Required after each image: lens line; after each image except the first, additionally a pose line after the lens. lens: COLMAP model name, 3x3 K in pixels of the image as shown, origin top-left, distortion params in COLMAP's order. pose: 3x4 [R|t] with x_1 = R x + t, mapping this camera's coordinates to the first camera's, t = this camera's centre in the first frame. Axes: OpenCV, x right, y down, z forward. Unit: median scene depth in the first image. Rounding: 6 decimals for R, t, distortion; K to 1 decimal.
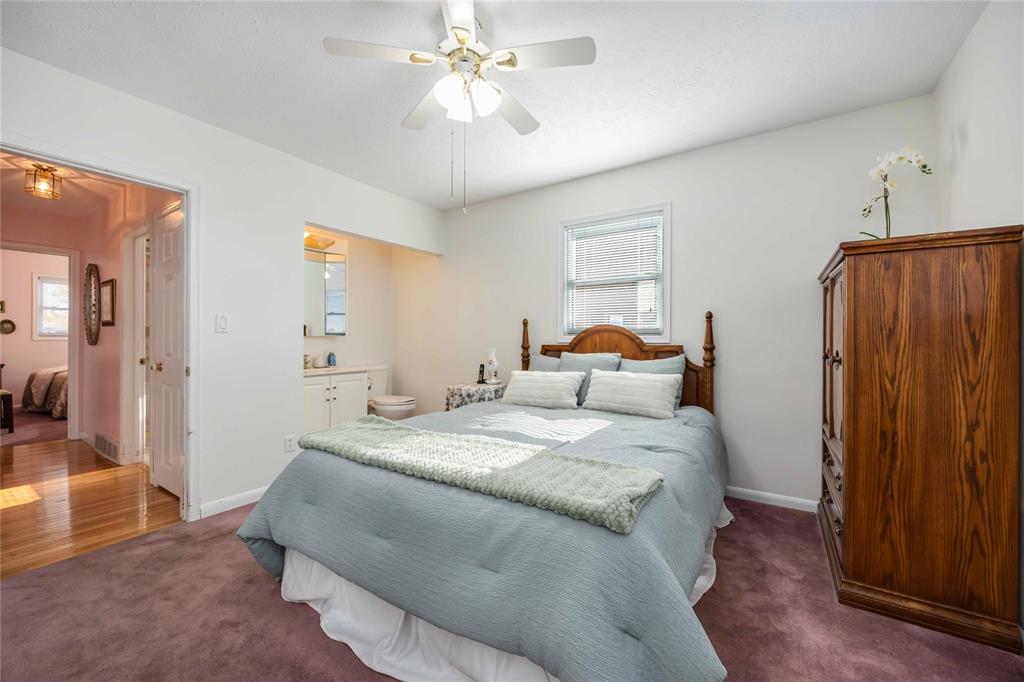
lens RADIAL K [[395.1, 0, 514.3], [0, 395.1, 342.3], [0, 0, 1]] dist [-0.002585, 0.000042]
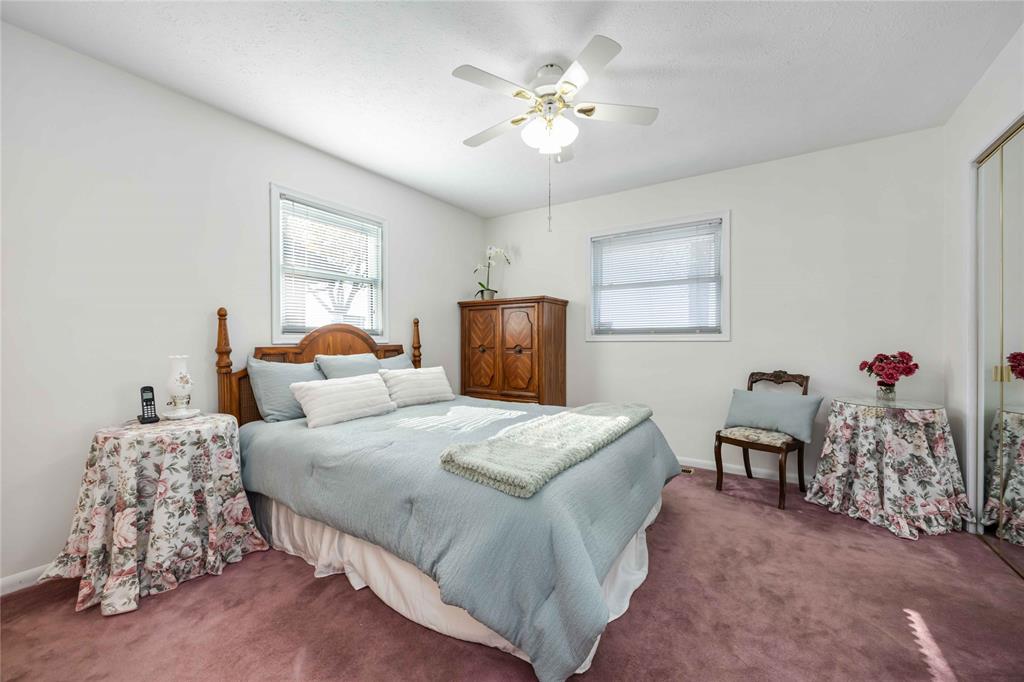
lens RADIAL K [[395.1, 0, 514.3], [0, 395.1, 342.3], [0, 0, 1]] dist [-0.002585, 0.000042]
pose [[-0.002406, -0.001482, 0.999996, -0.668256], [0.013078, 0.999913, 0.001514, 0.002612], [-0.999912, 0.013081, -0.002387, 0.560620]]
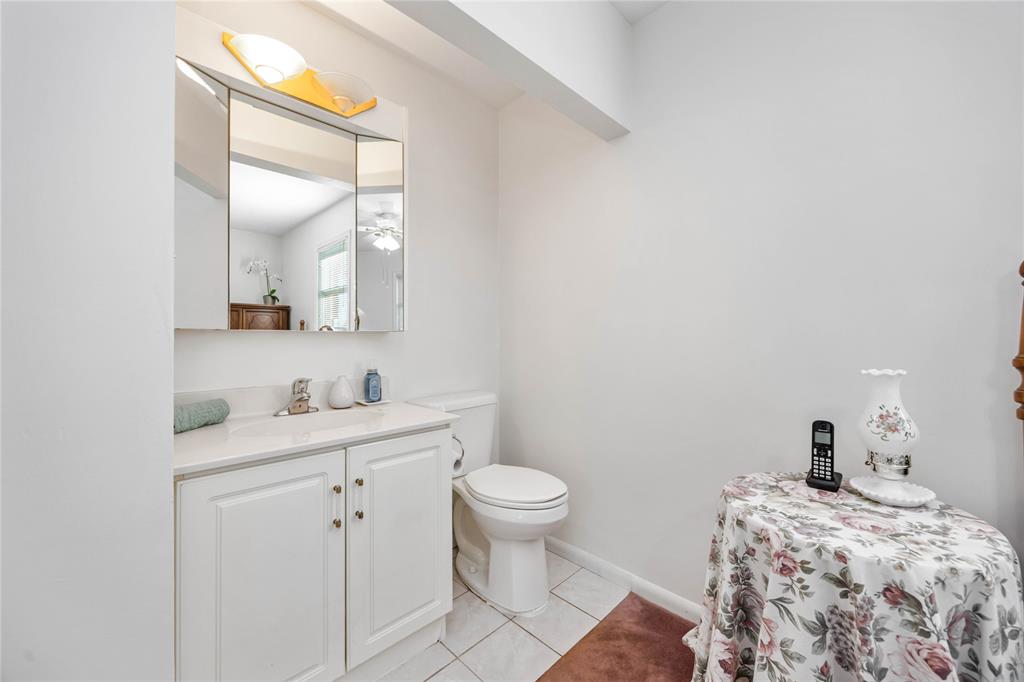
lens RADIAL K [[395.1, 0, 514.3], [0, 395.1, 342.3], [0, 0, 1]] dist [-0.002585, 0.000042]
pose [[0.978294, -0.001071, -0.207220, -0.268641], [-0.000403, 0.999975, -0.007074, -0.000719], [0.207222, 0.007004, 0.978269, 0.731764]]
